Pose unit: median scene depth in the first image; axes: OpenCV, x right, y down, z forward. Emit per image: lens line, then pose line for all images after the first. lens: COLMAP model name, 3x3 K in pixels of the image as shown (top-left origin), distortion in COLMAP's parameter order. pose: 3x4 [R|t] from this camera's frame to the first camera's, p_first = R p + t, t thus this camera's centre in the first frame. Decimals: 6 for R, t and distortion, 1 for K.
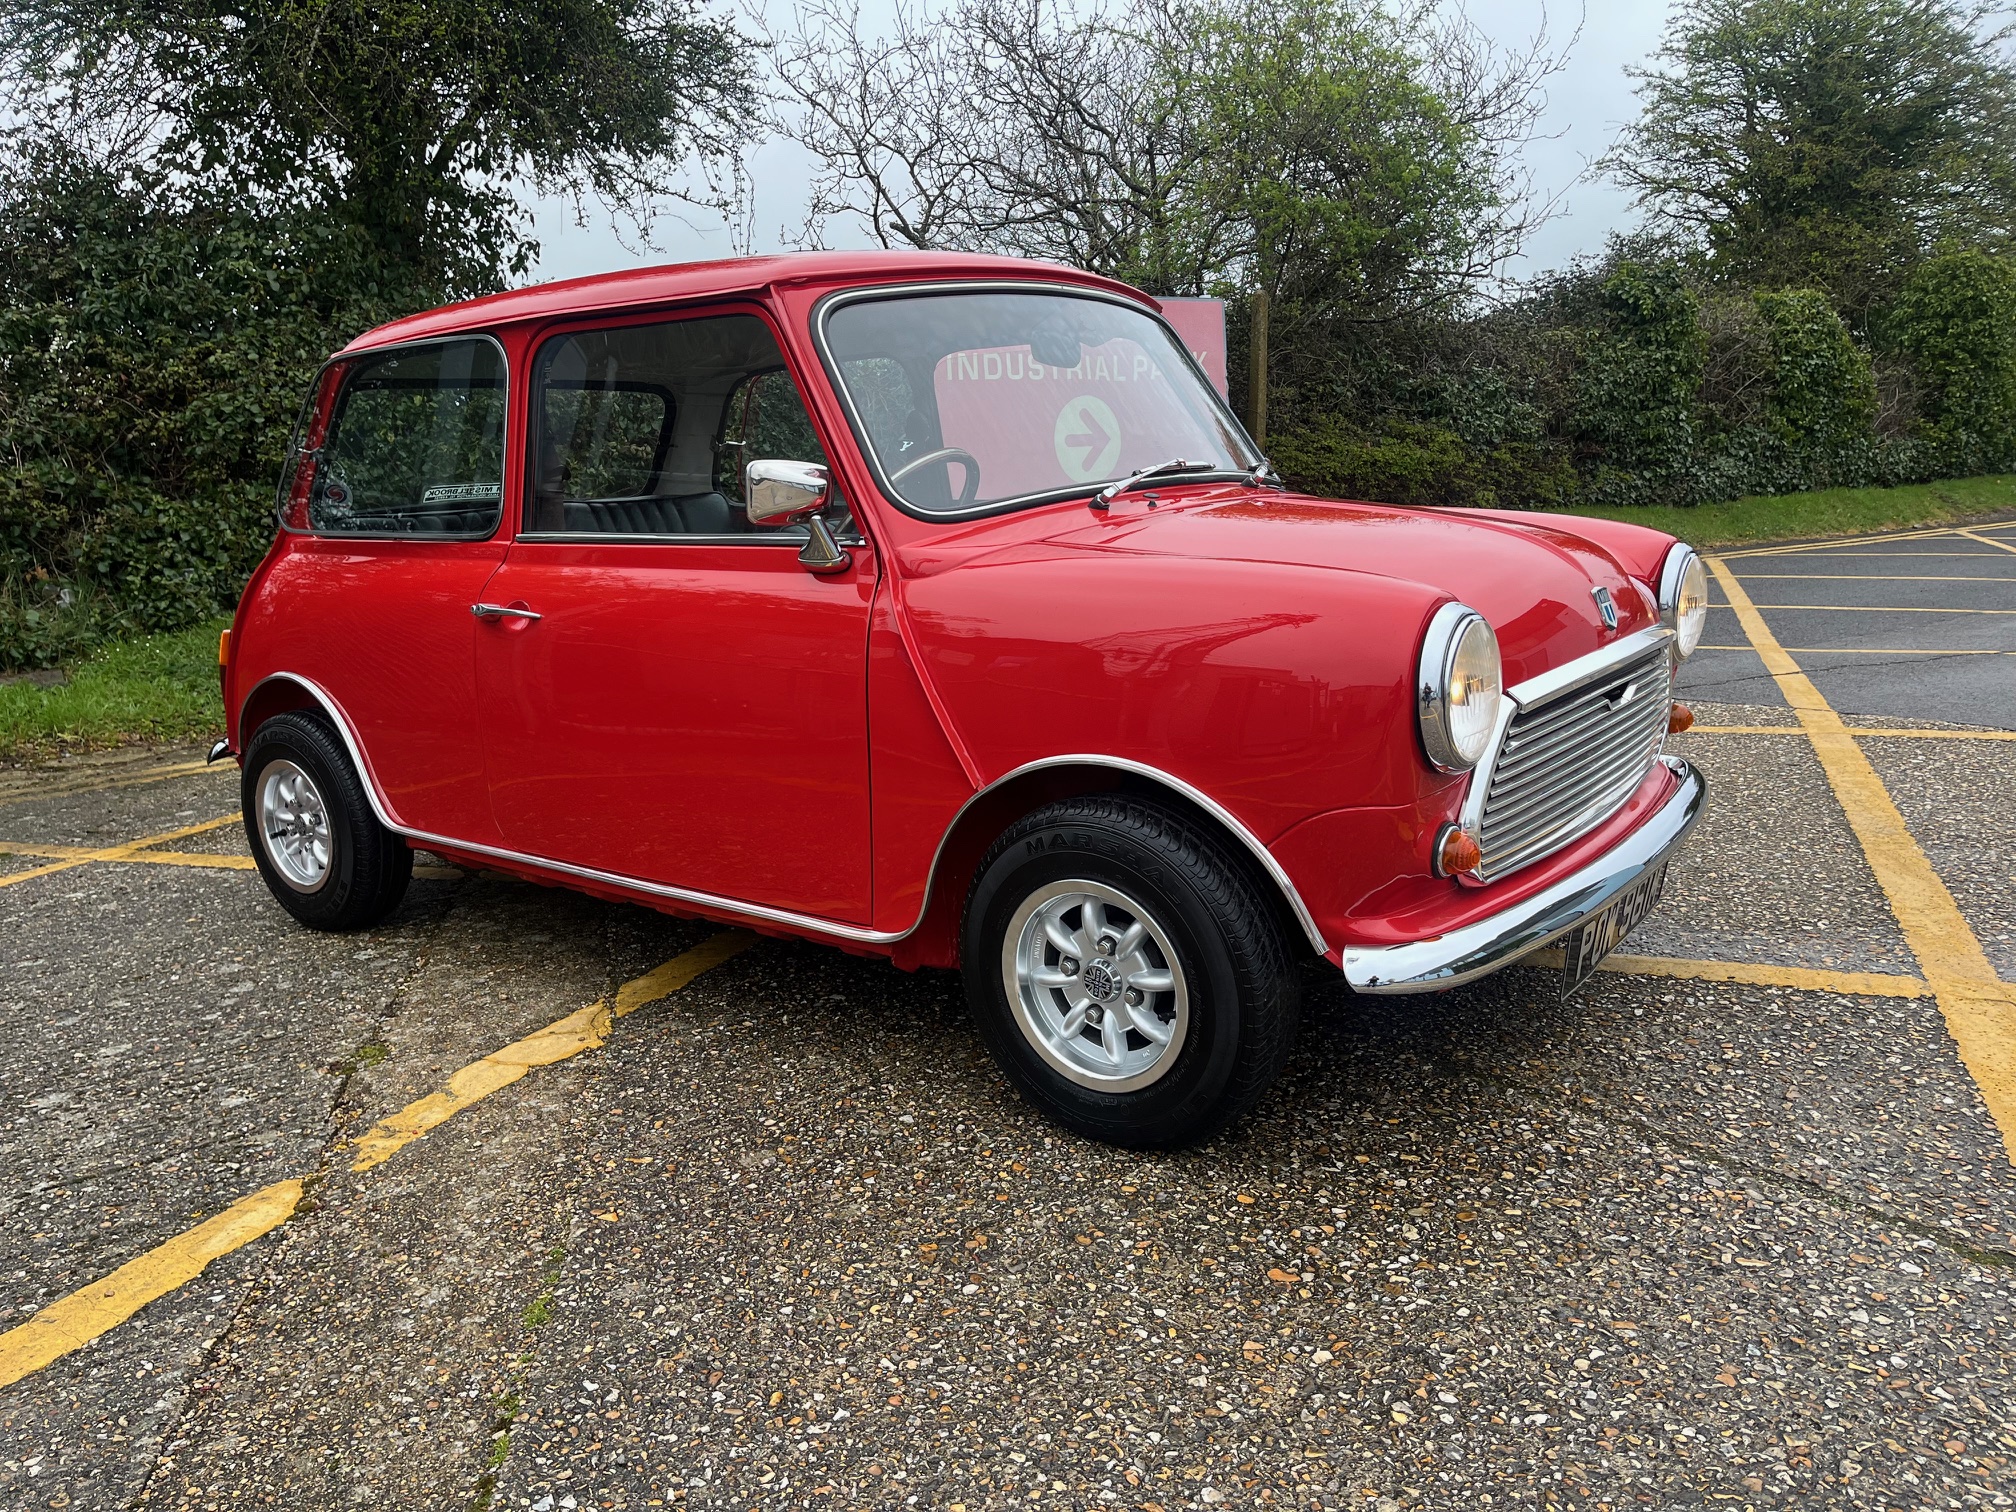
lens RADIAL K [[1557.5, 0, 998.7], [0, 1557.5, 770.3], [0, 0, 1]] dist [0.073969, -0.104644]
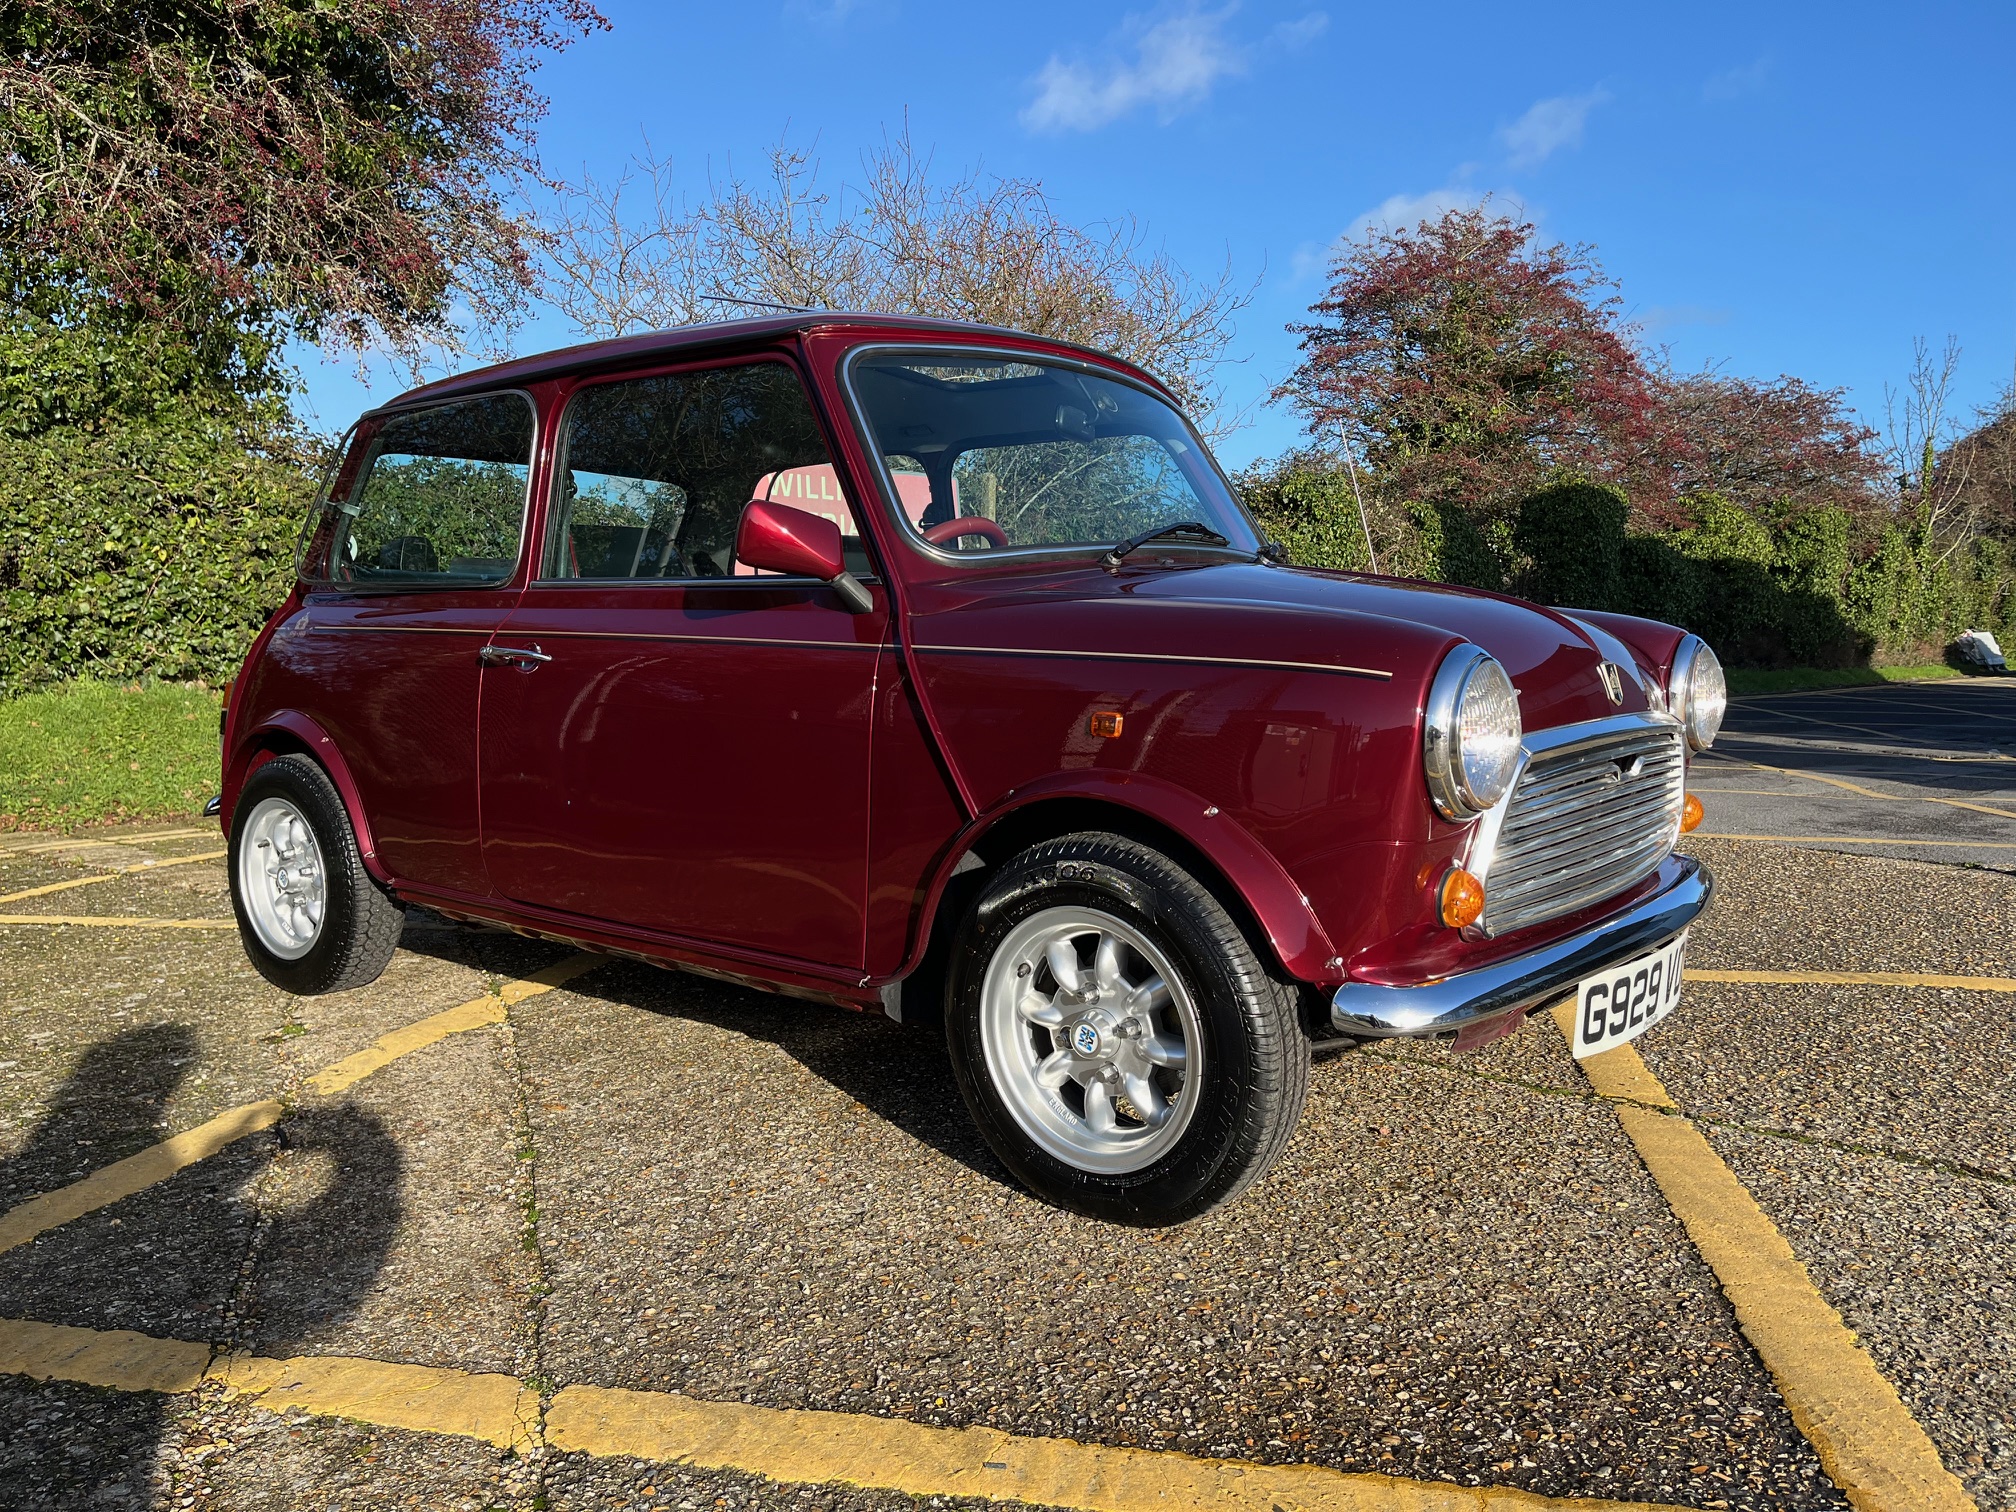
lens RADIAL K [[1557.5, 0, 1014.5], [0, 1557.5, 760.9], [0, 0, 1]] dist [0.073969, -0.104644]
pose [[0.981159, 0.025485, 0.191514, -0.029634], [-0.002998, 0.993151, -0.116802, 0.033165], [-0.193179, 0.114027, 0.974515, -0.071825]]
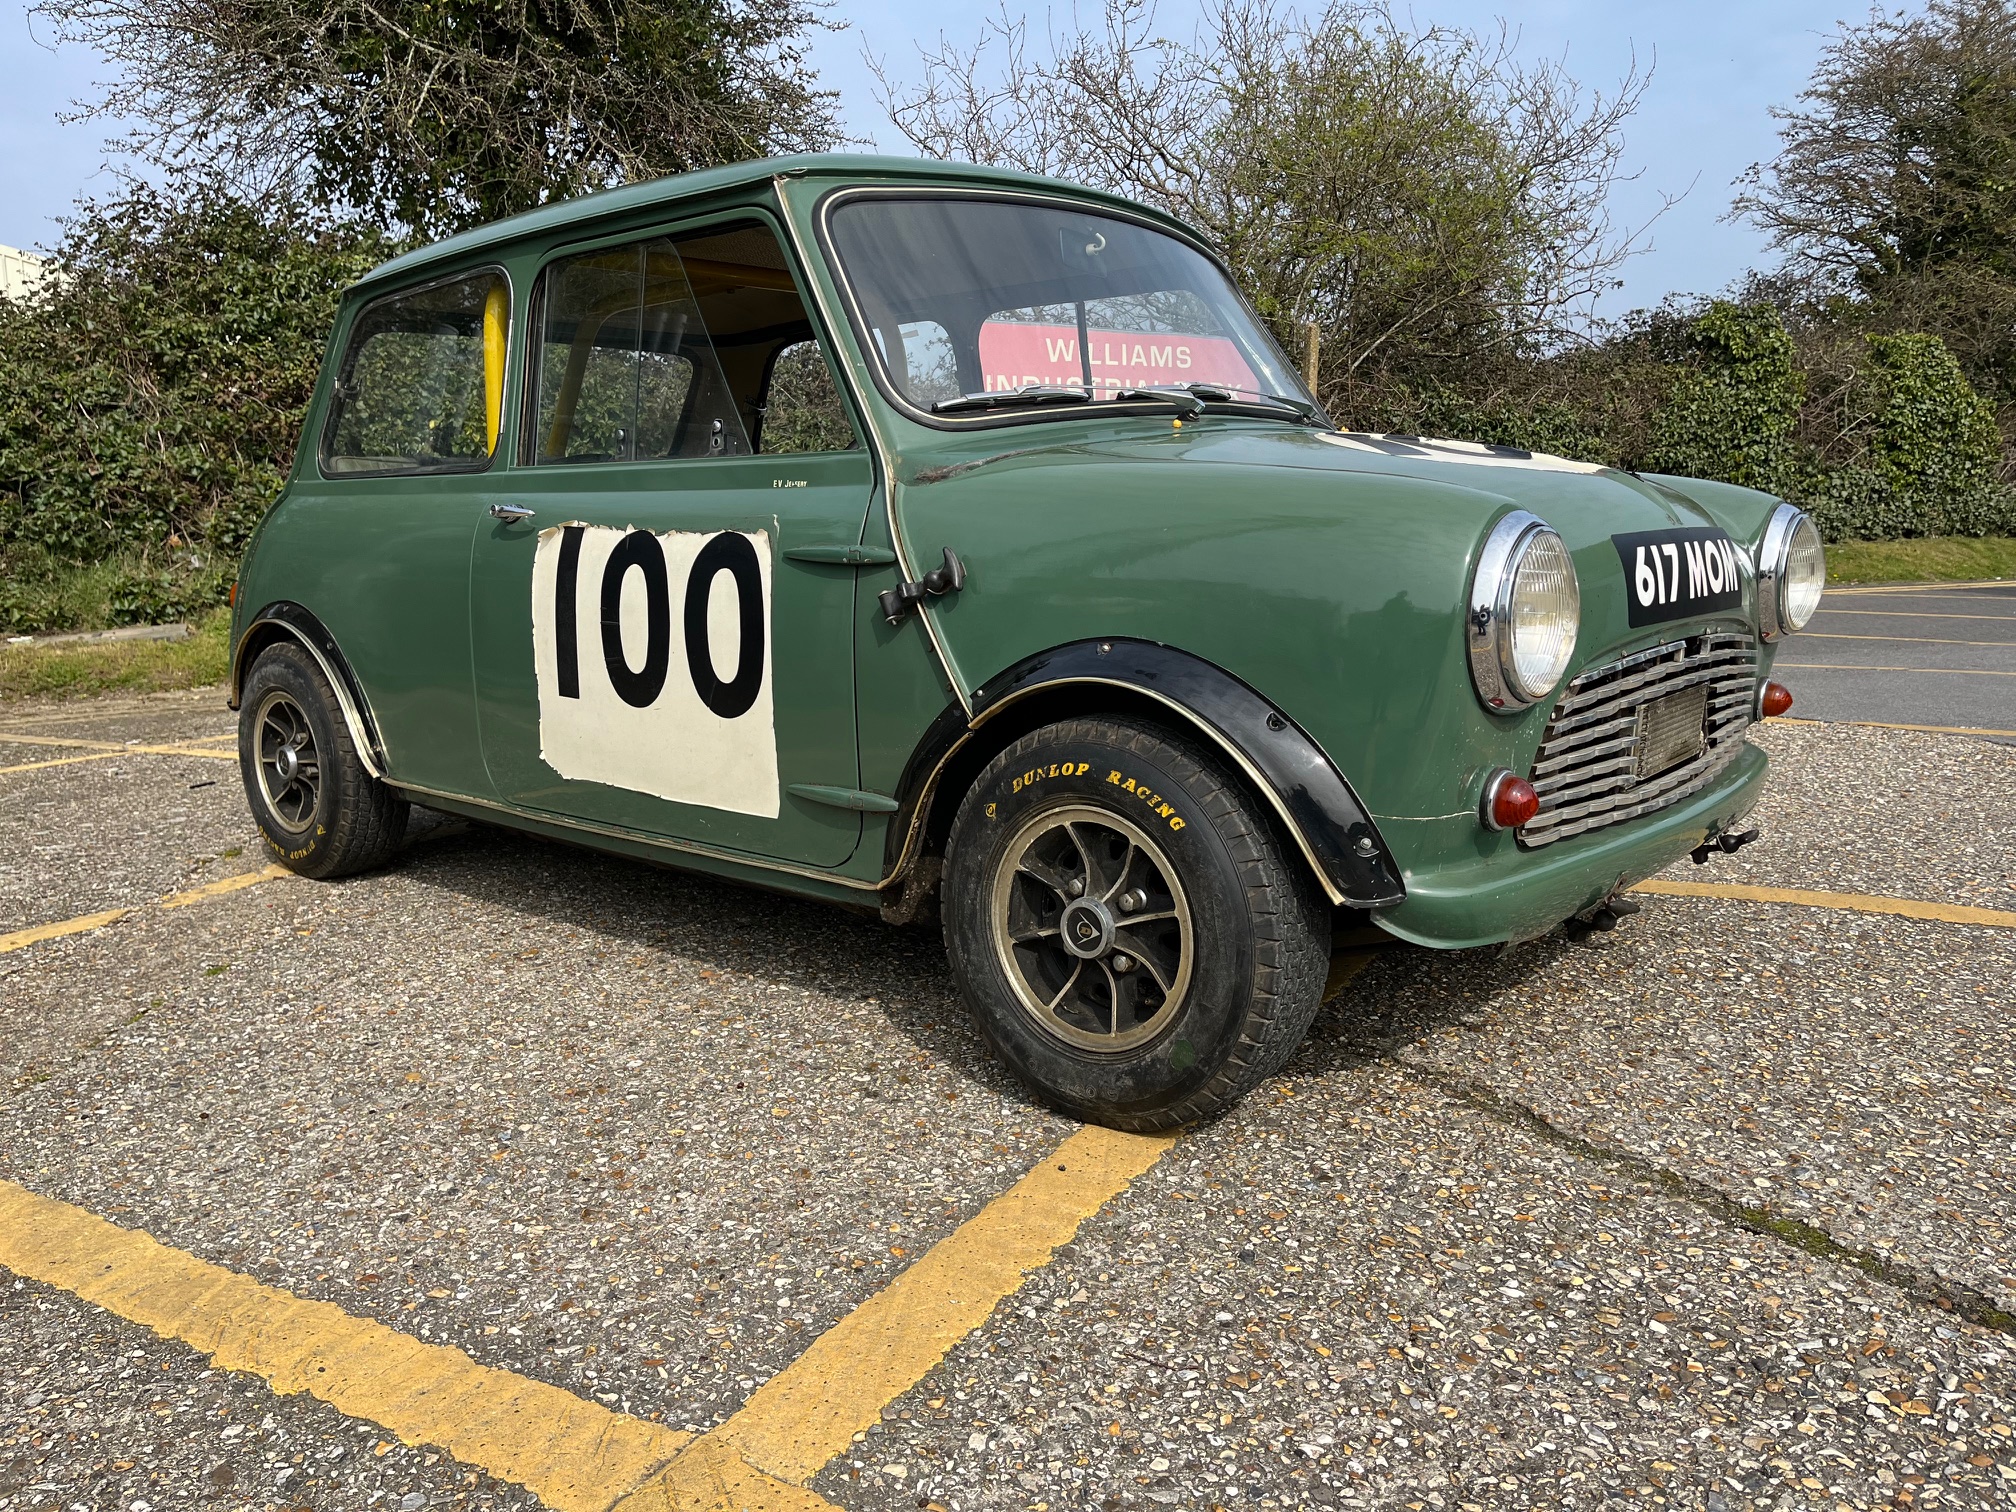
lens RADIAL K [[1557.5, 0, 993.4], [0, 1557.5, 771.0], [0, 0, 1]] dist [0.073969, -0.104644]
pose [[0.991456, 0.047343, -0.121549, 0.114434], [-0.050087, 0.998552, -0.019619, 0.029350], [0.120444, 0.025539, 0.992392, -0.071345]]
